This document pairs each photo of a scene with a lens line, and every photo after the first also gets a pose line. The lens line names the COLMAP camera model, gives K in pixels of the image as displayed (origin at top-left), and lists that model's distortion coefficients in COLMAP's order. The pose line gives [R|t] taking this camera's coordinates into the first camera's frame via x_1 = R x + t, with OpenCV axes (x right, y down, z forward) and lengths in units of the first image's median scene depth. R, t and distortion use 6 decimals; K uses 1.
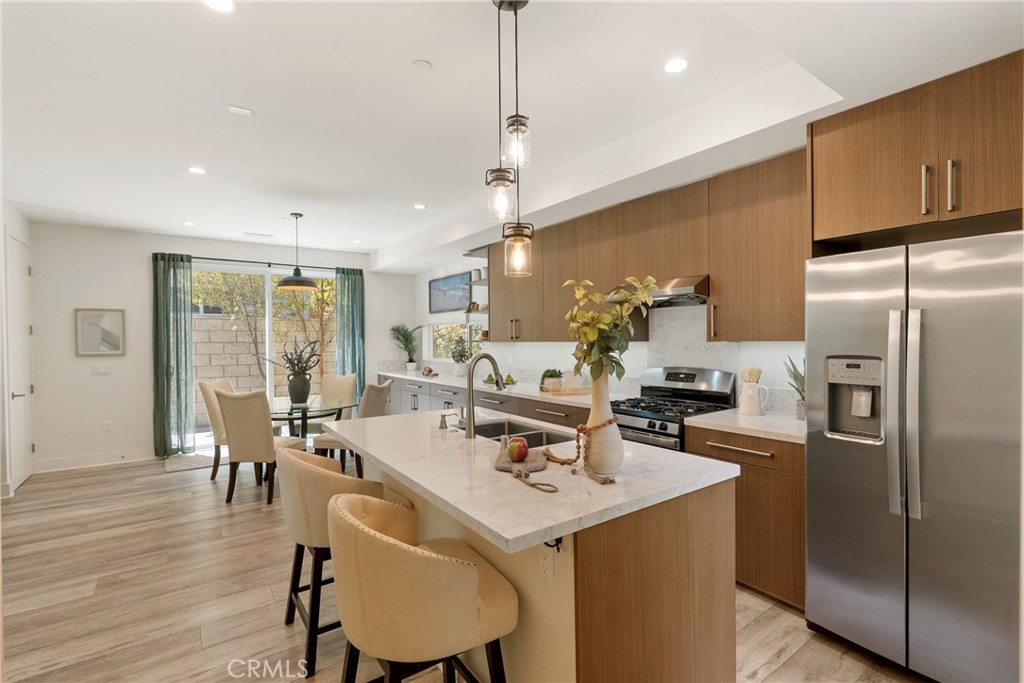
lens RADIAL K [[470.5, 0, 516.6], [0, 470.5, 341.9], [0, 0, 1]] dist [-0.005134, -0.000191]
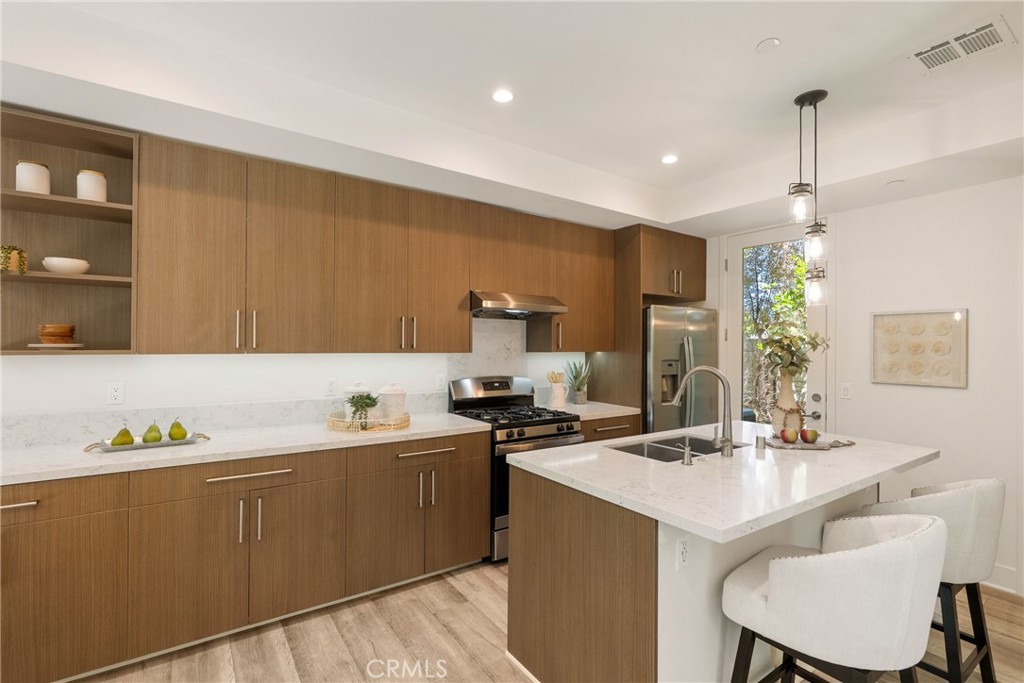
lens RADIAL K [[470.5, 0, 515.9], [0, 470.5, 346.7], [0, 0, 1]] dist [-0.005134, -0.000191]
pose [[0.017382, 0.012684, 0.999768, -0.736070], [0.003269, 0.999913, -0.012743, -0.000085], [-0.999844, 0.003490, 0.017339, 0.976924]]
